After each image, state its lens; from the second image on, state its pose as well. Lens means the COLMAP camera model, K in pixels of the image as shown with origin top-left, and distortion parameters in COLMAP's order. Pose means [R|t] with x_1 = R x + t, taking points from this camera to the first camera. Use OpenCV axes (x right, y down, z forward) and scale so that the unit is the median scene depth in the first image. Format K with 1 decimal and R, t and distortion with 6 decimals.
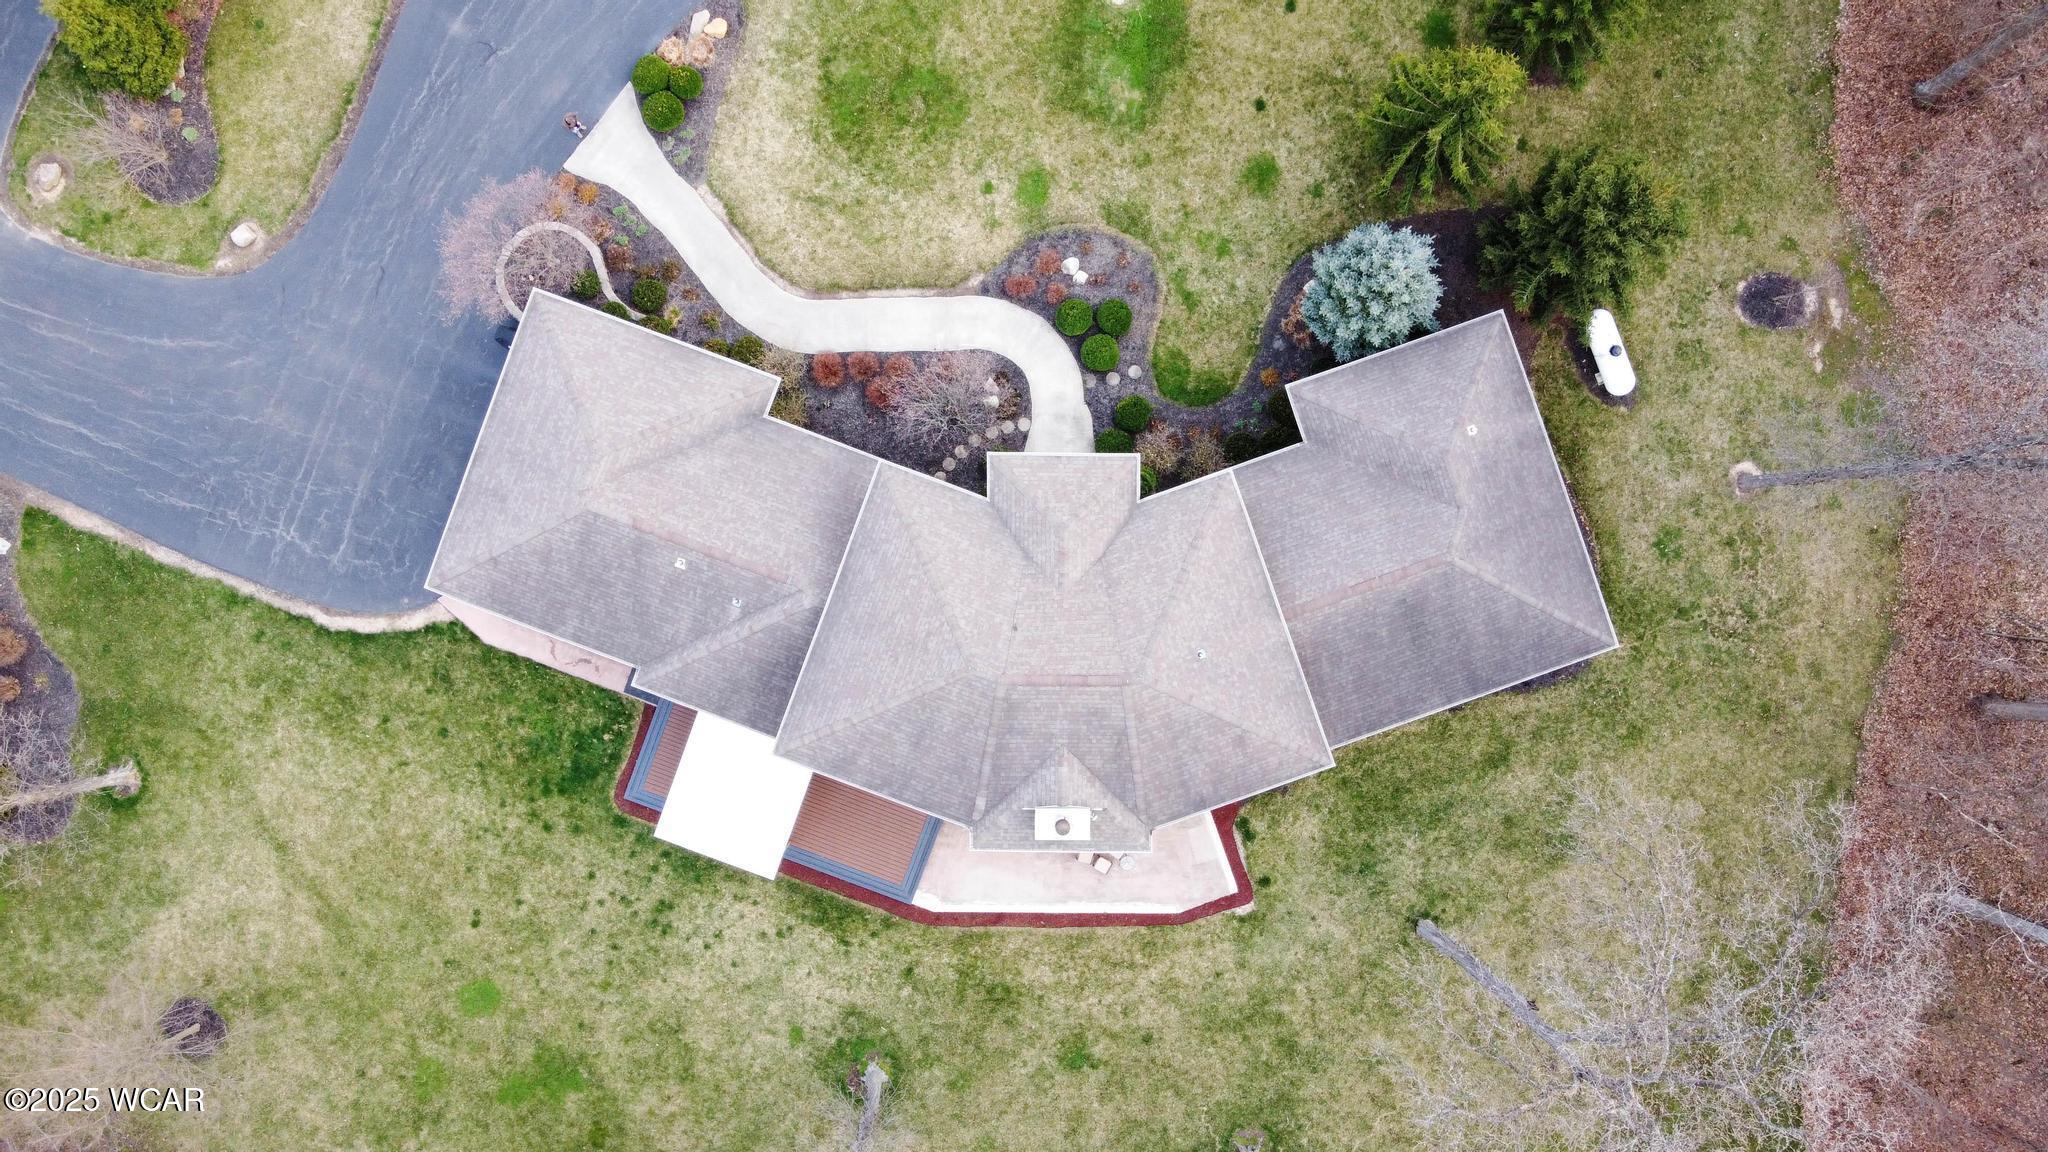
lens RADIAL K [[1583.7, 0, 1032.7], [0, 1583.7, 570.0], [0, 0, 1]] dist [0.008609, 0.020182]
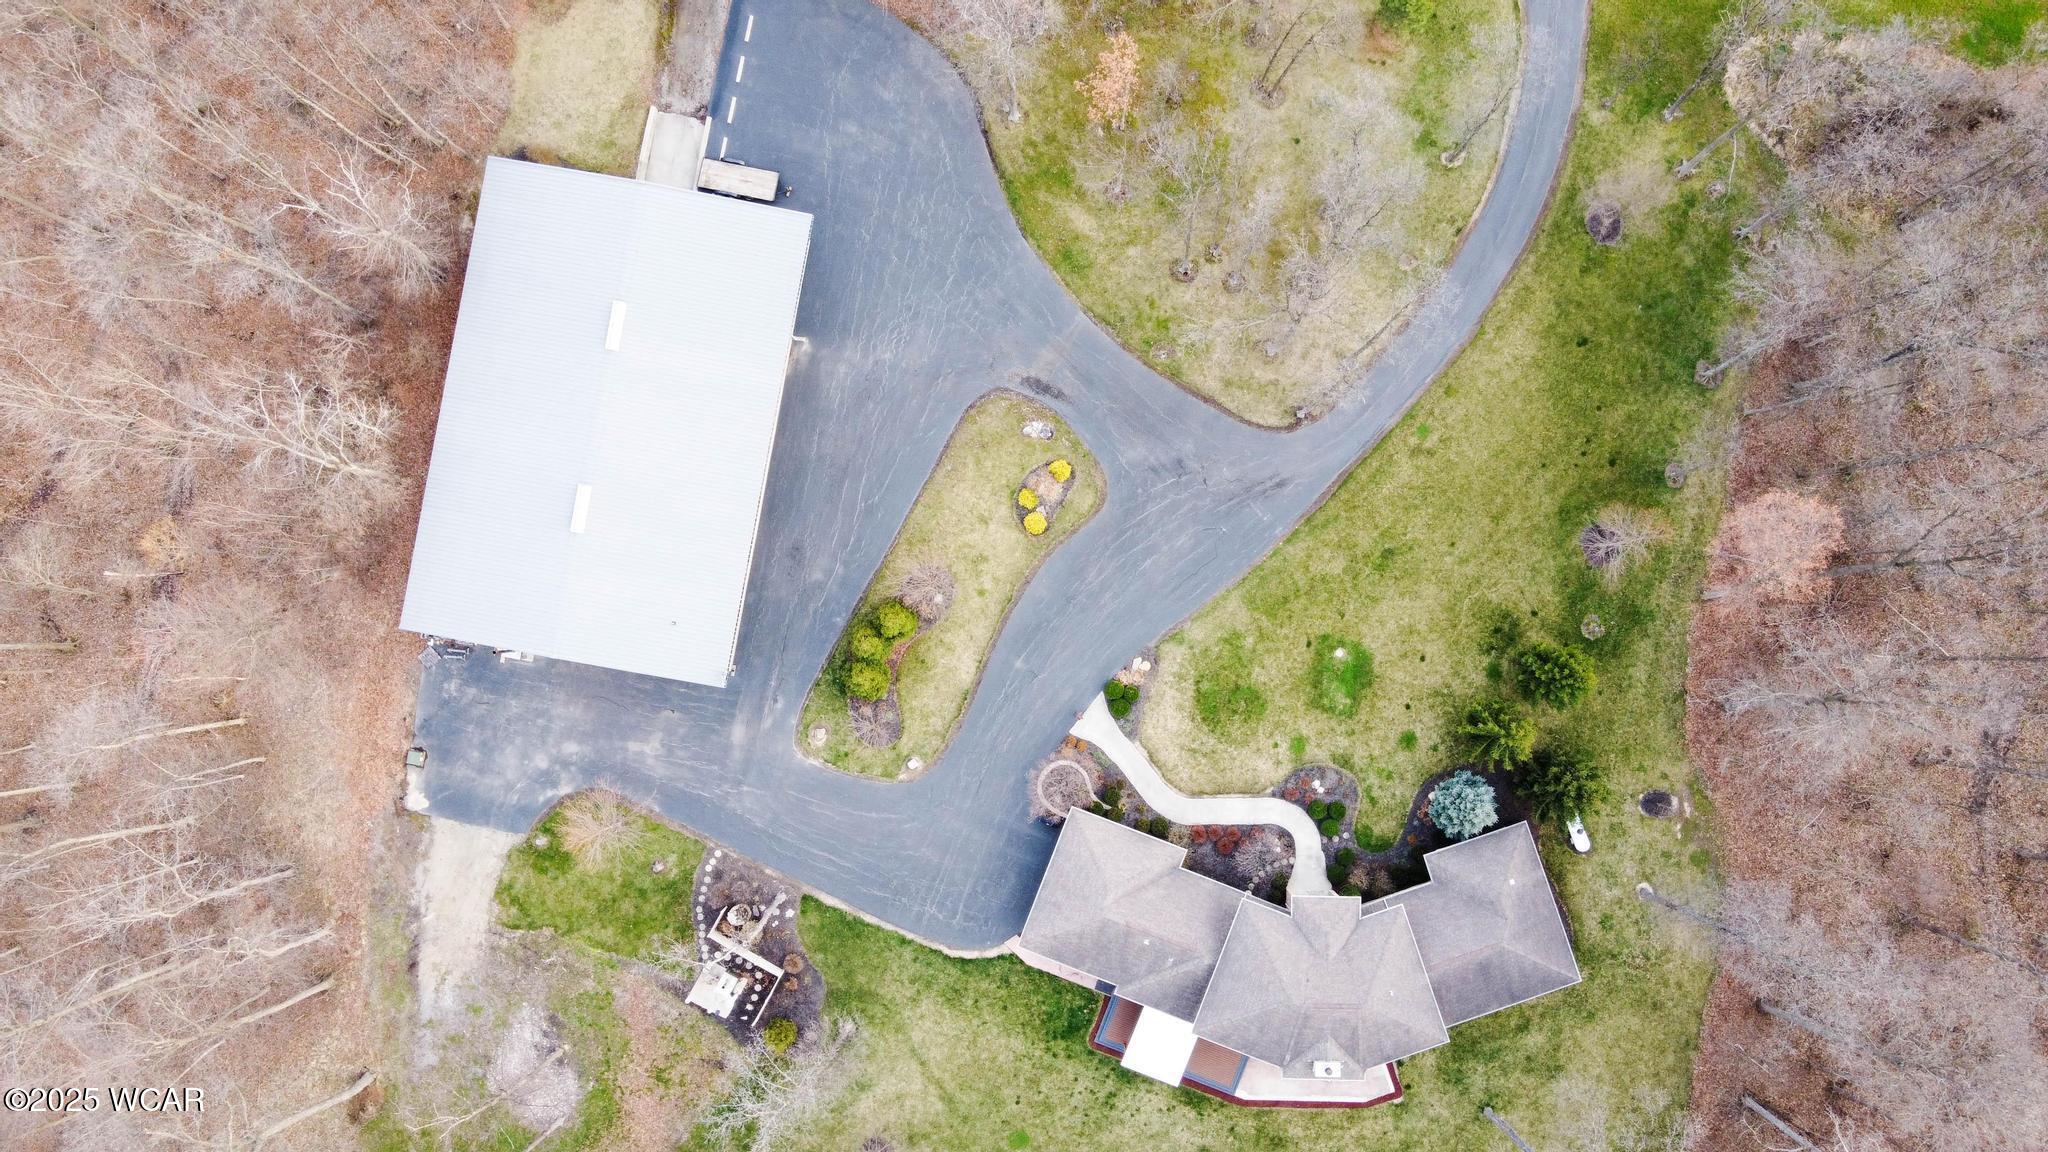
lens RADIAL K [[1583.7, 0, 1043.8], [0, 1583.7, 583.1], [0, 0, 1]] dist [0.008609, 0.020182]
pose [[0.999936, 0.011092, 0.002117, -0.333993], [-0.011007, 0.999269, -0.036612, -0.370516], [-0.002522, 0.036587, 0.999327, -1.058542]]
